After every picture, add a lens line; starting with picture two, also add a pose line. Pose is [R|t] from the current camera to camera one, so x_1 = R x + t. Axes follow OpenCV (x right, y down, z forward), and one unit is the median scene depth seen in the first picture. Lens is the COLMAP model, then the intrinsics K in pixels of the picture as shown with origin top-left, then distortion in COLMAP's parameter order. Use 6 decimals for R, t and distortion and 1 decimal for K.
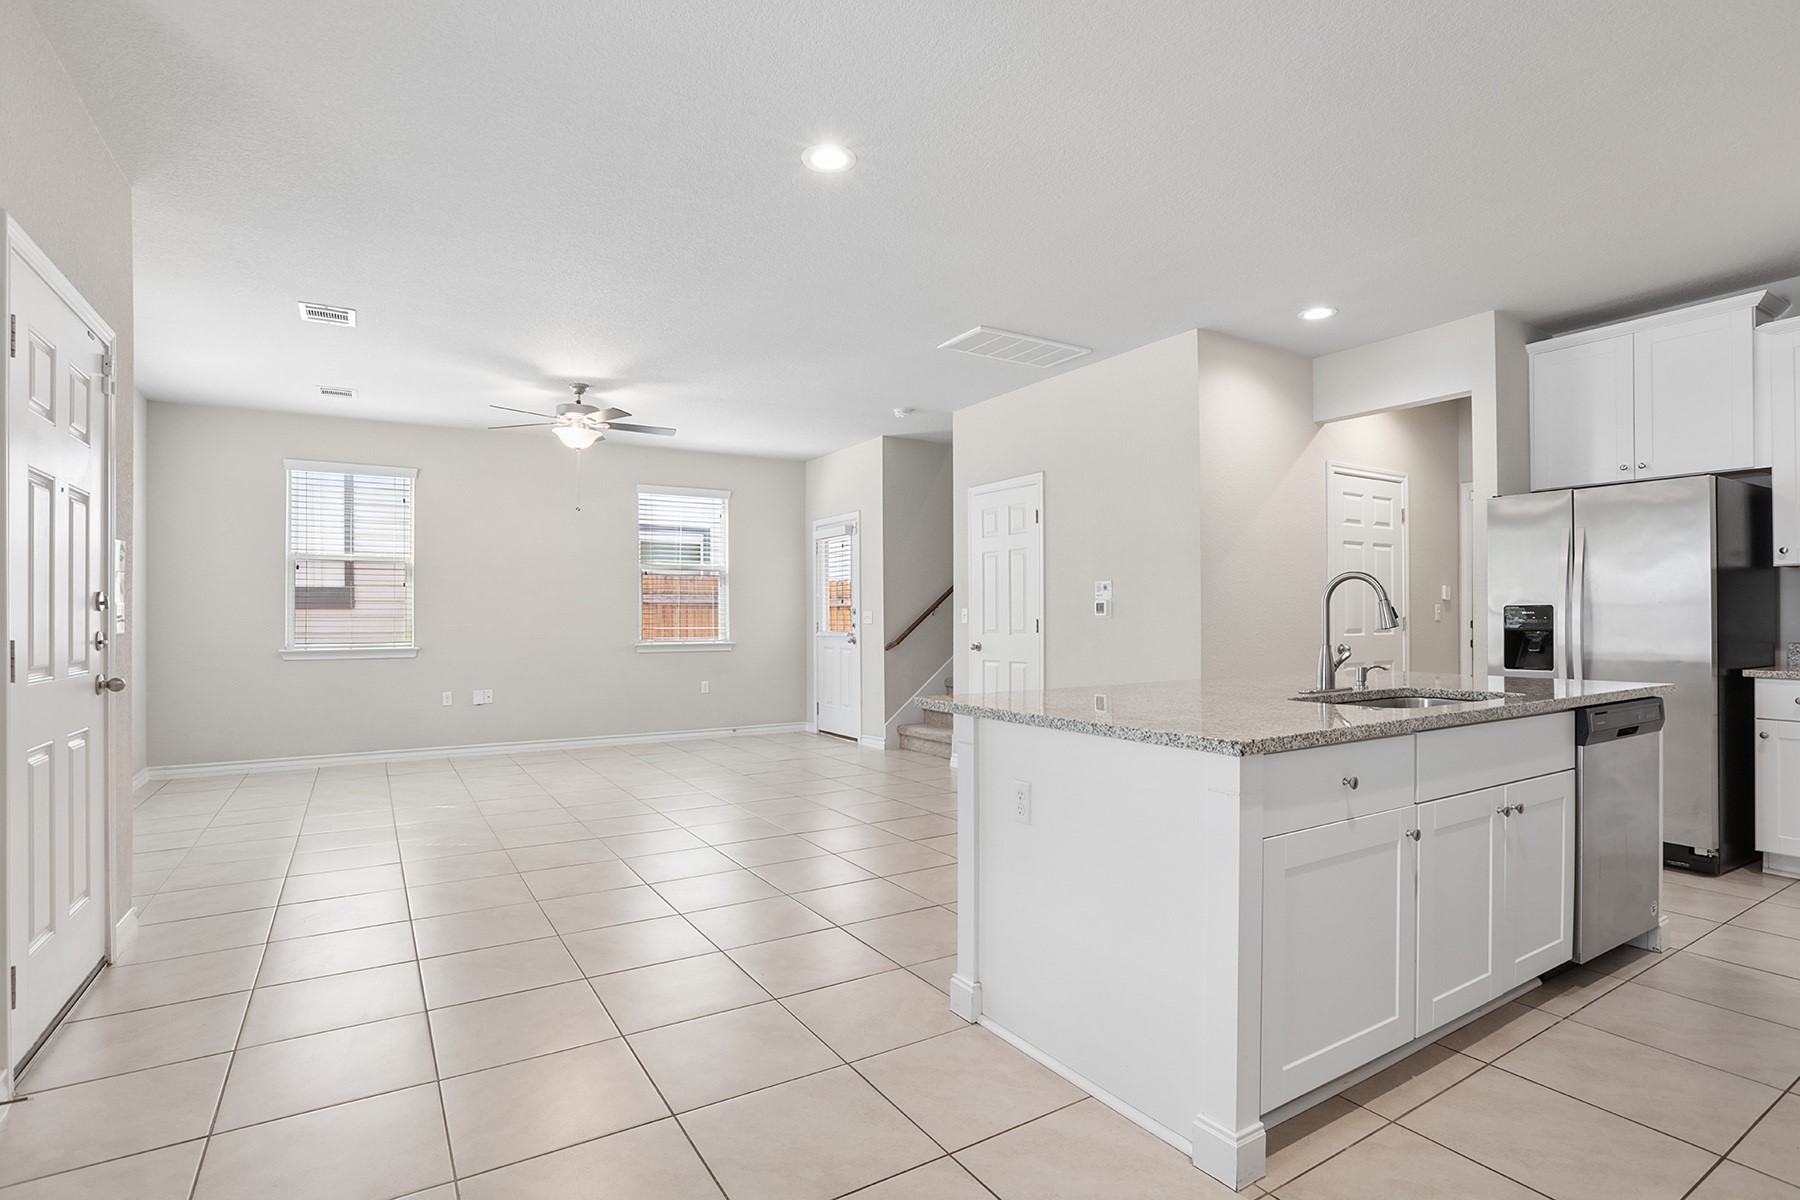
lens RADIAL K [[893.3, 0, 899.5], [0, 893.3, 609.2], [0, 0, 1]] dist [-0.011391, 0.001340]
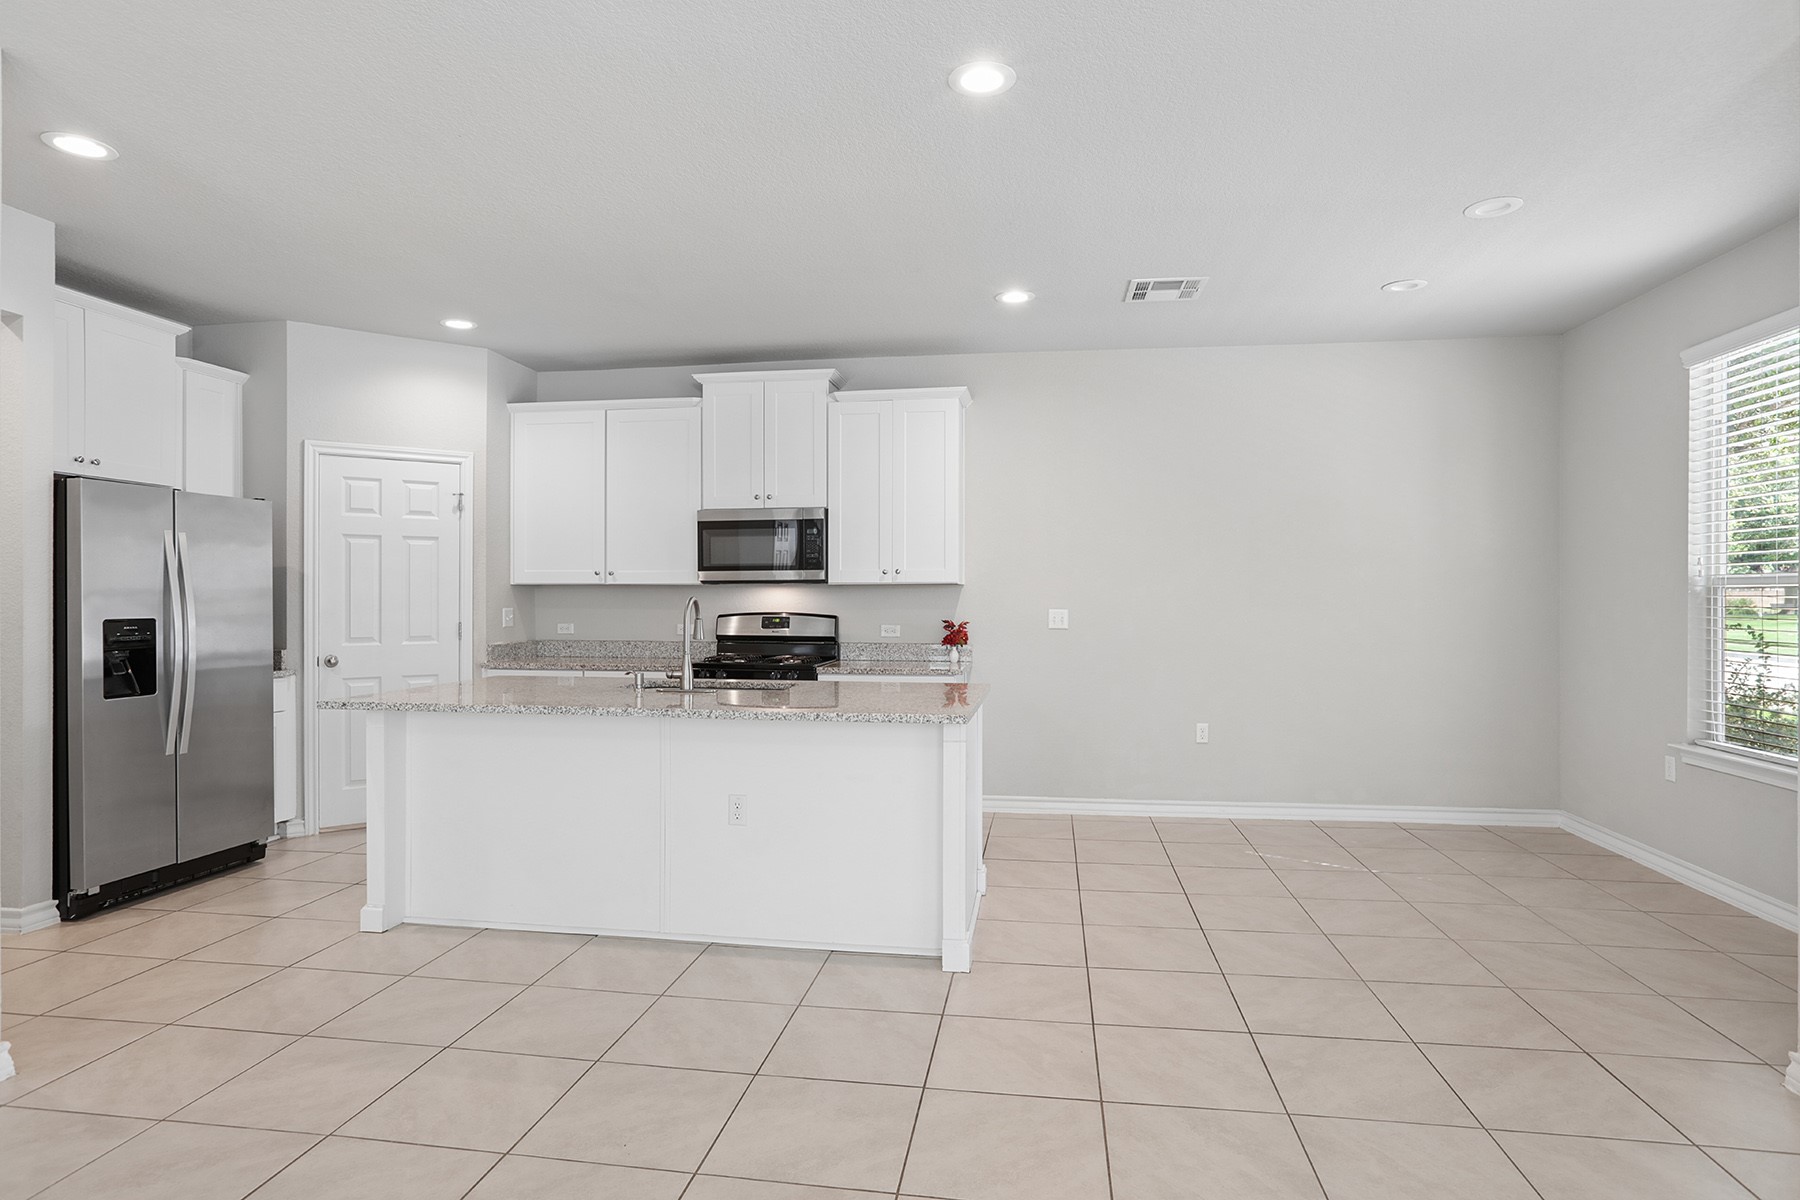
lens RADIAL K [[981.4, 0, 902.8], [0, 981.4, 603.5], [0, 0, 1]] dist [0.001268, 0.000510]
pose [[-0.769388, -0.000721, 0.638782, -0.314072], [-0.004452, 0.999981, -0.004234, -0.012738], [-0.638766, -0.006102, -0.769377, 0.913544]]
